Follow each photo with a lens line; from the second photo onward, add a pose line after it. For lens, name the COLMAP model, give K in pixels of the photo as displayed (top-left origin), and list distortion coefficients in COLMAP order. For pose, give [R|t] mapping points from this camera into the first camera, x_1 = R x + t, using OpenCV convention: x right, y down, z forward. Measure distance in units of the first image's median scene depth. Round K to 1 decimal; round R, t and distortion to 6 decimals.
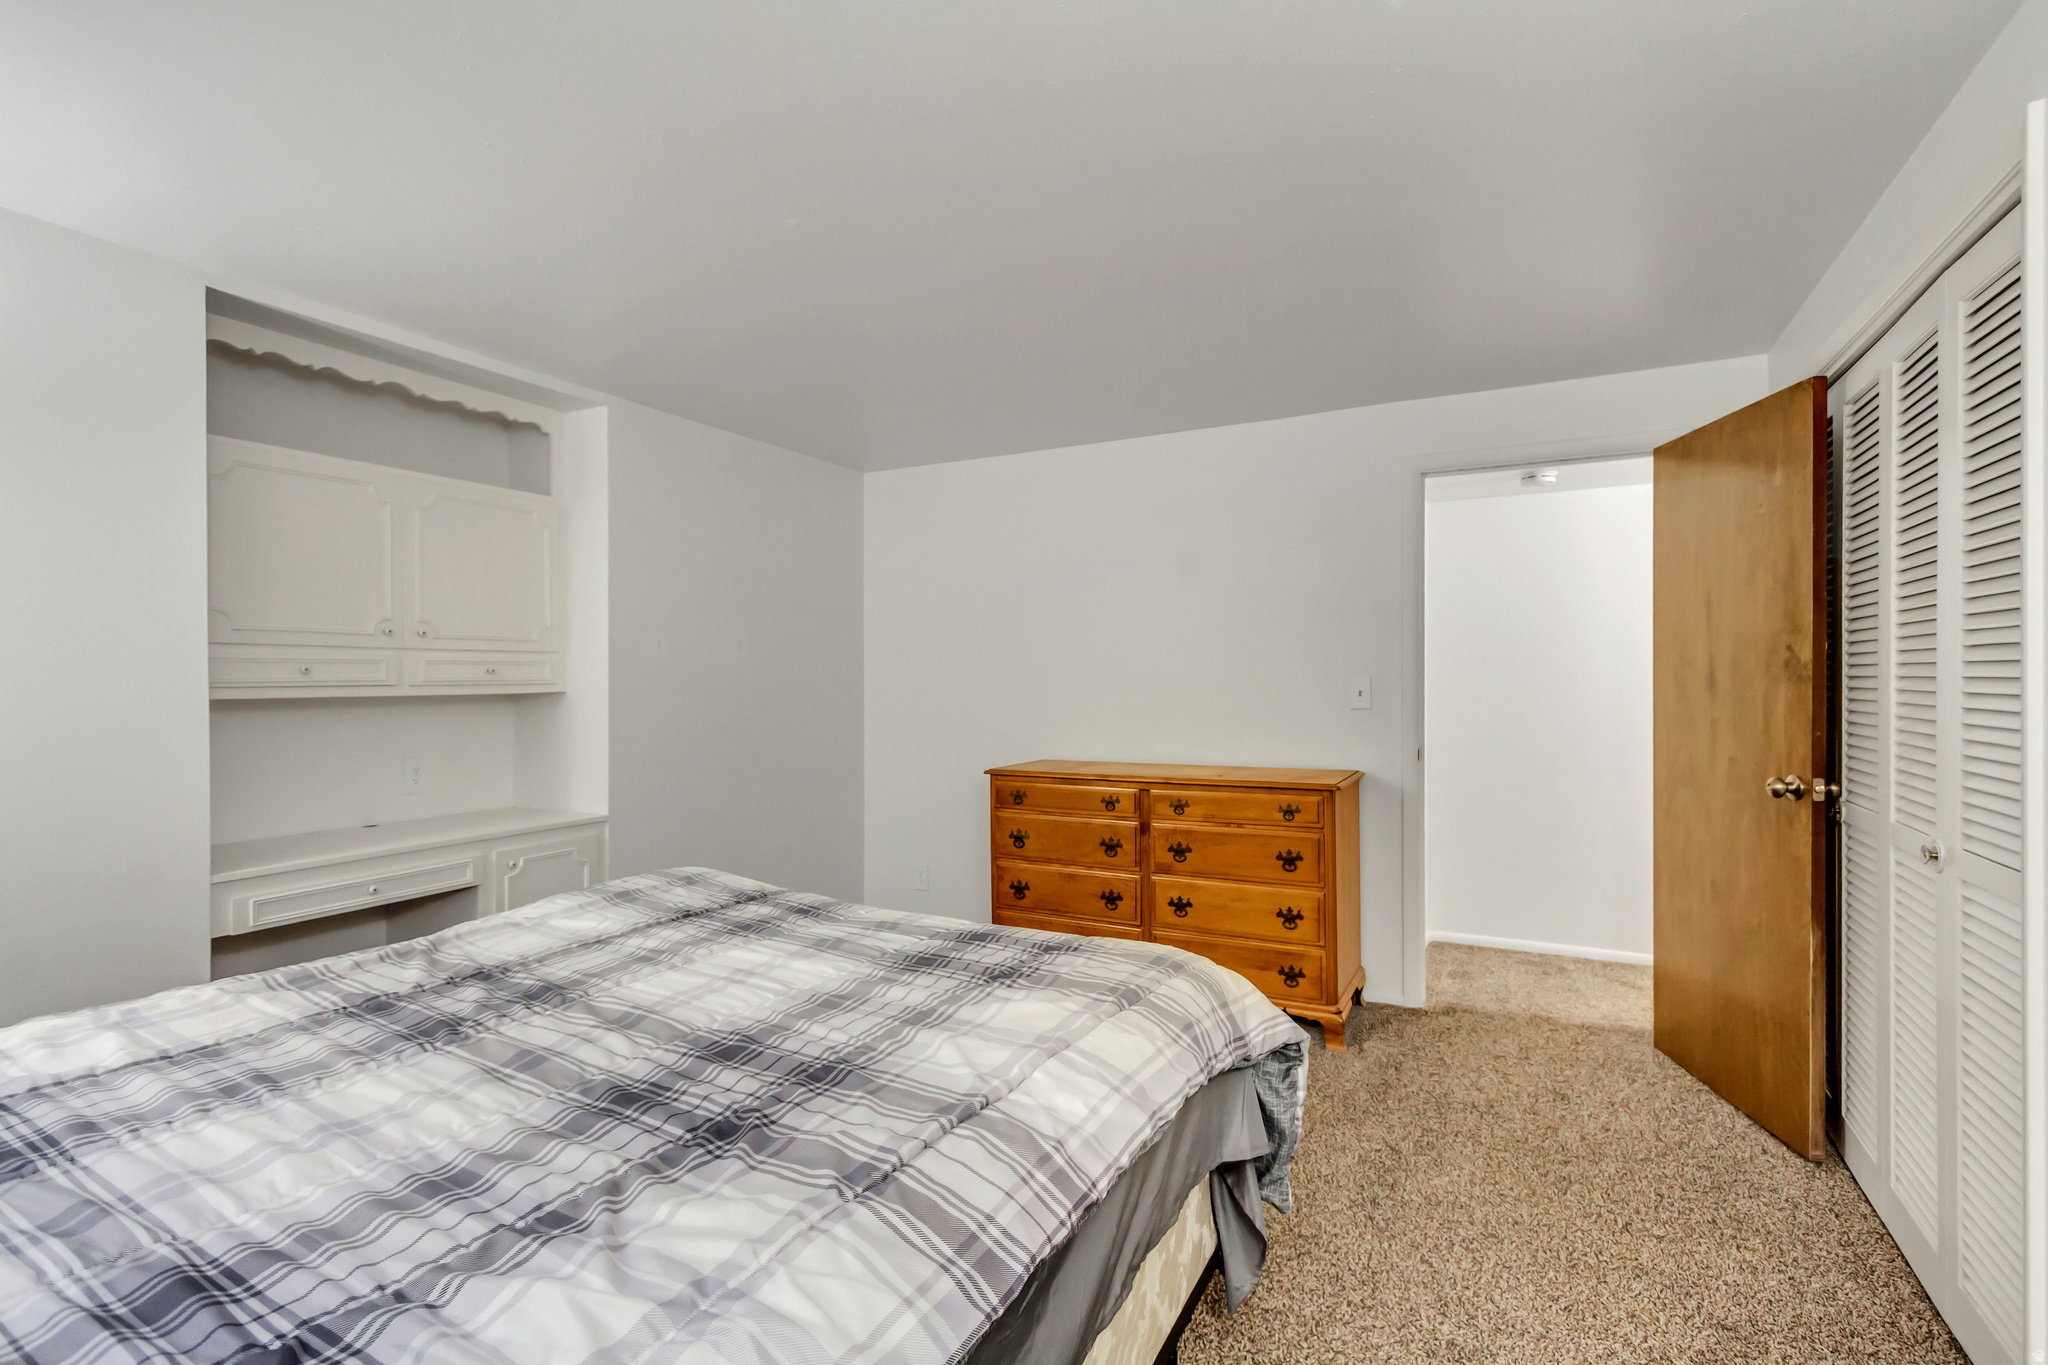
lens RADIAL K [[938.8, 0, 1036.1], [0, 938.8, 680.4], [0, 0, 1]] dist [0.003202, 0.000612]
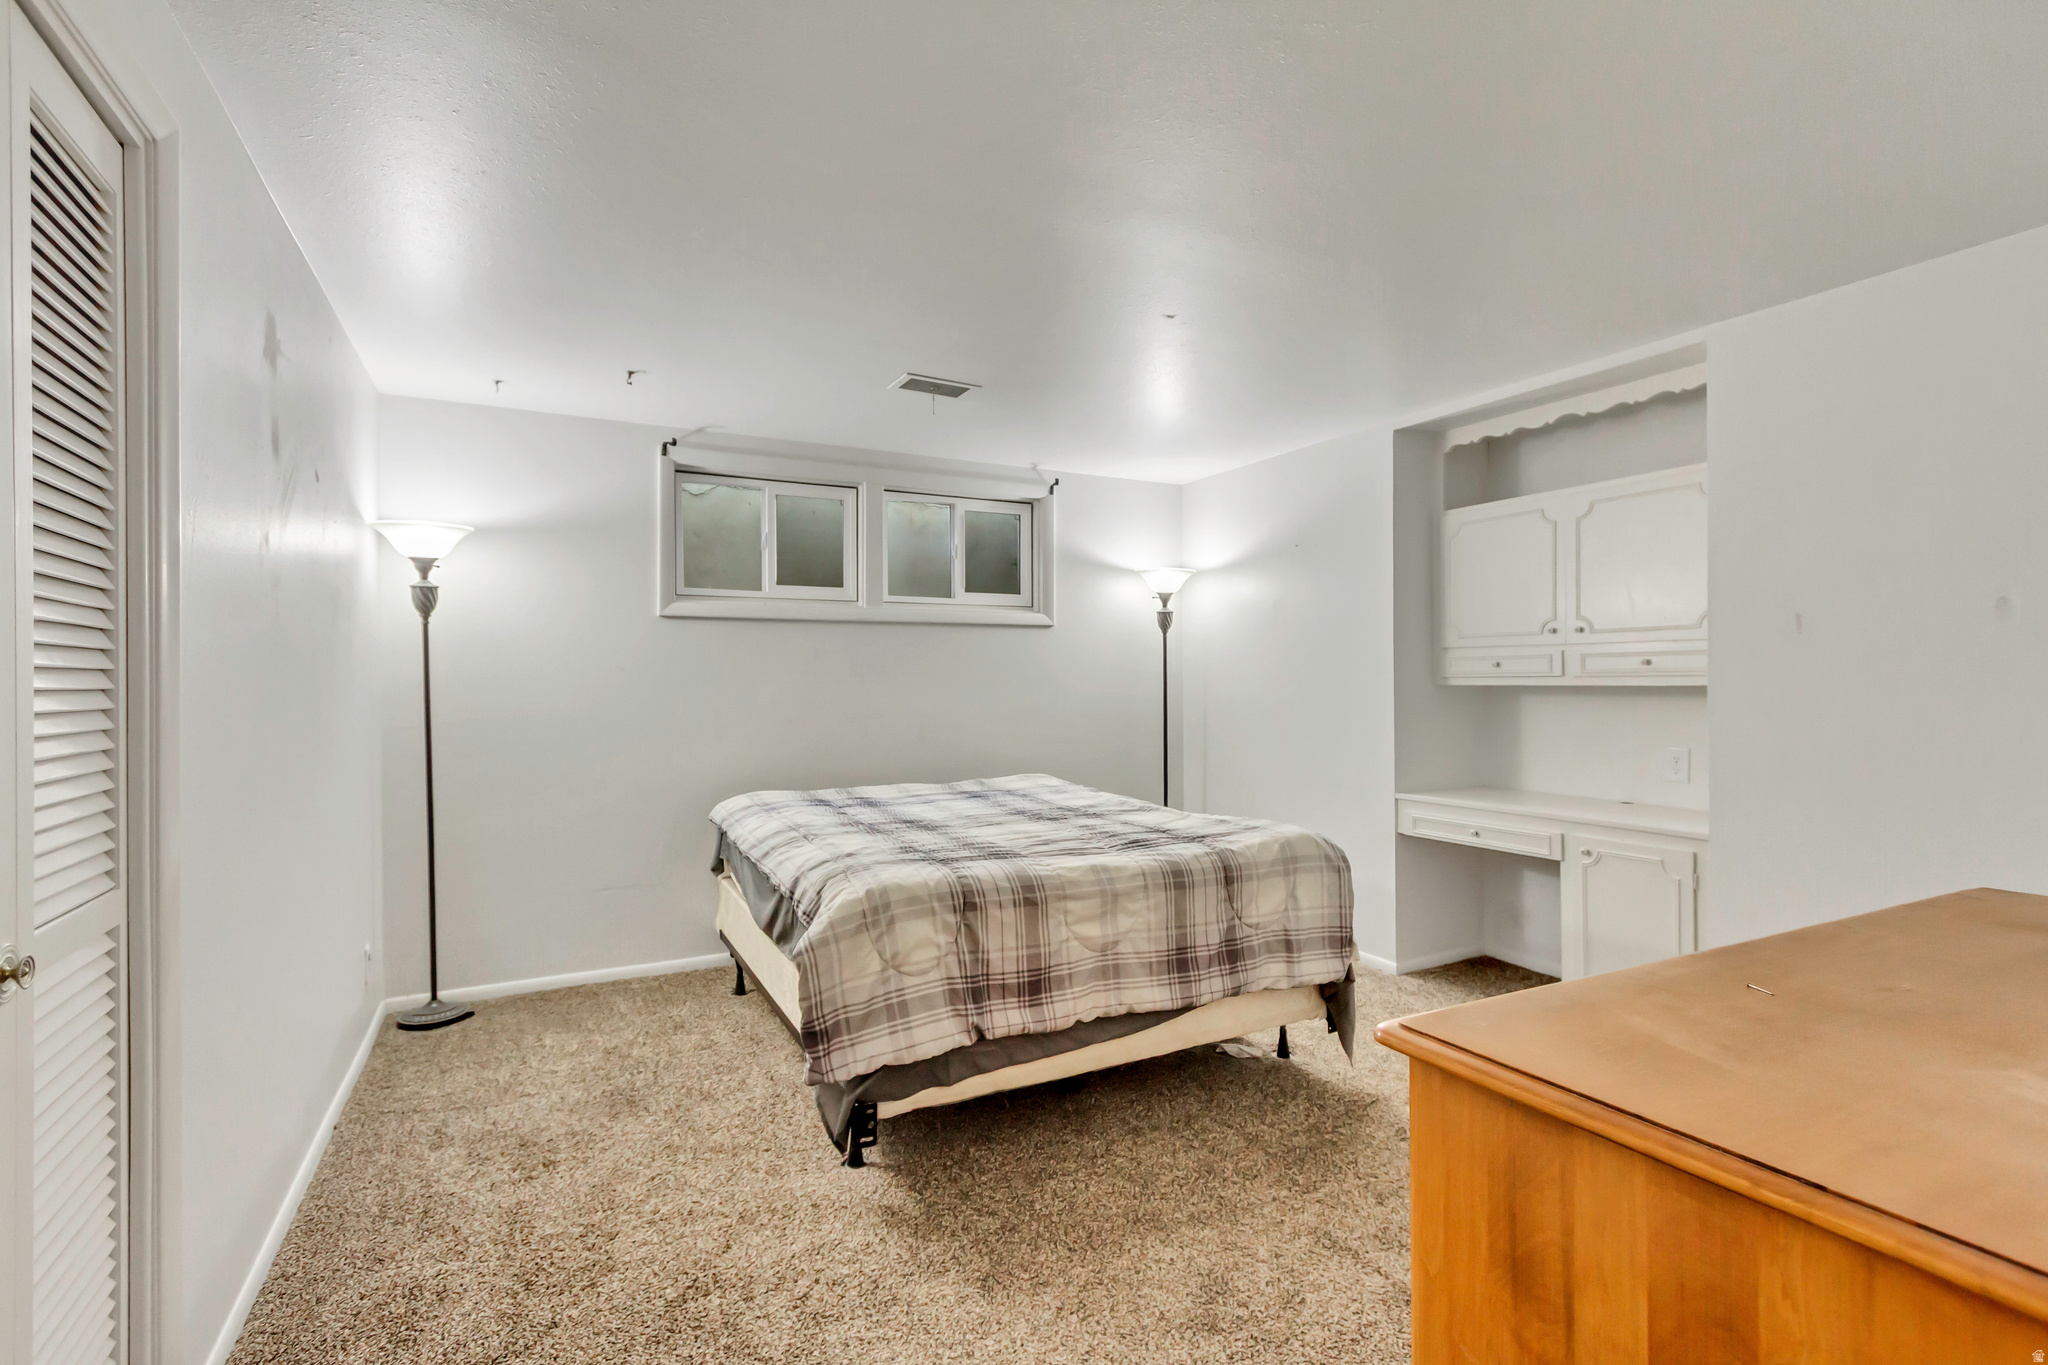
lens RADIAL K [[938.8, 0, 1036.1], [0, 938.8, 680.4], [0, 0, 1]] dist [0.003202, 0.000612]
pose [[-0.563302, 0.002036, -0.826249, 0.624534], [0.001807, 0.999998, 0.001232, 0.007728], [0.826249, -0.000799, -0.563304, 1.082655]]
